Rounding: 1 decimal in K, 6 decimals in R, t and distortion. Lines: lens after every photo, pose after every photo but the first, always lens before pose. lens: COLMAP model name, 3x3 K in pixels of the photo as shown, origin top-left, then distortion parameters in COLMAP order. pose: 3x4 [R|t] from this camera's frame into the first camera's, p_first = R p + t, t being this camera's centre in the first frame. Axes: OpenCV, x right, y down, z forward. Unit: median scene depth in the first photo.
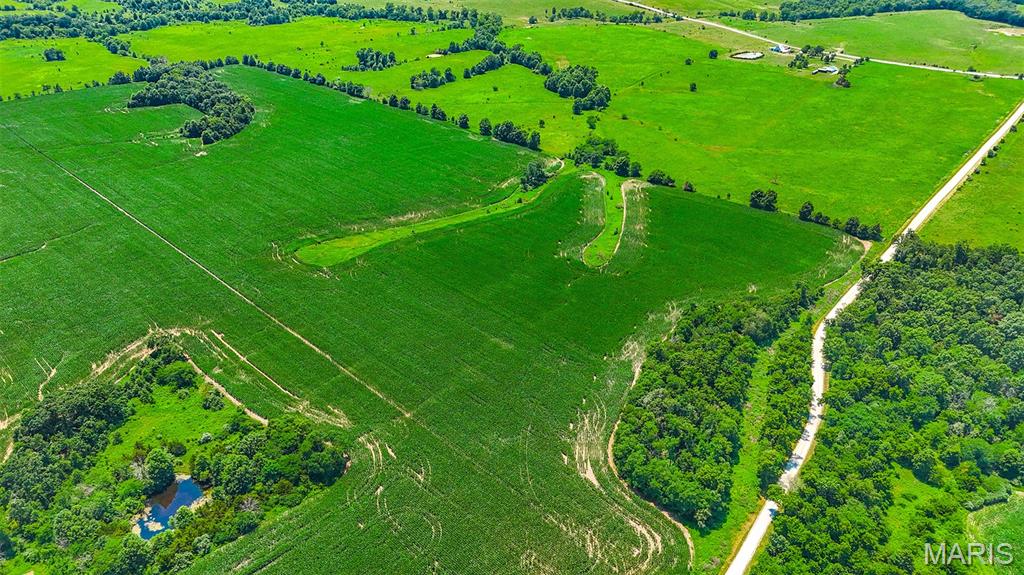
lens RADIAL K [[748.3, 0, 512.0], [0, 748.3, 287.5], [0, 0, 1]] dist [0.074244, -0.036642]
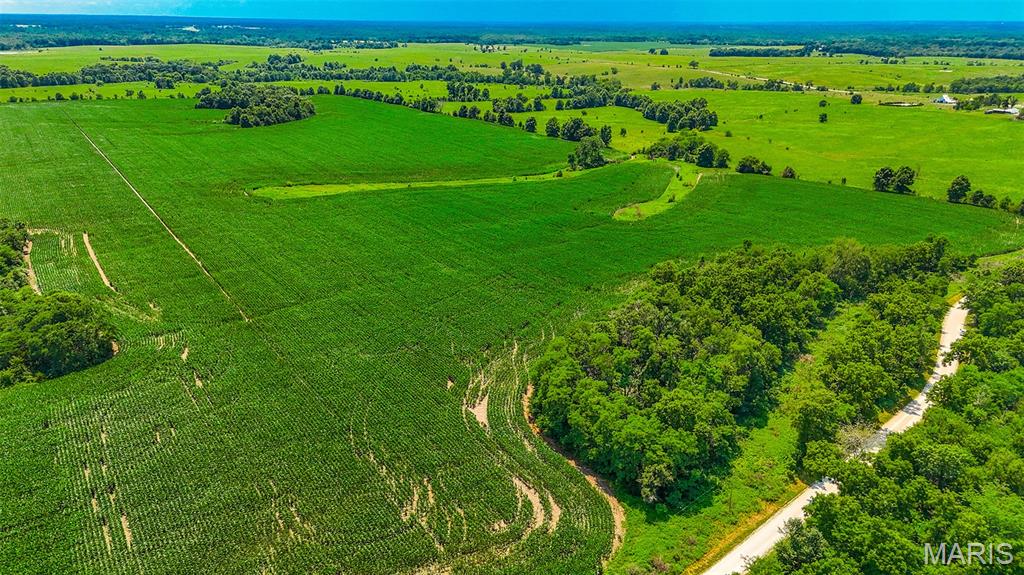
lens RADIAL K [[748.3, 0, 512.0], [0, 748.3, 287.5], [0, 0, 1]] dist [0.074244, -0.036642]
pose [[0.977541, 0.069447, -0.198972, 0.129902], [-0.103201, 0.980940, -0.164643, 0.139795], [0.183746, 0.181479, 0.966076, 0.254268]]
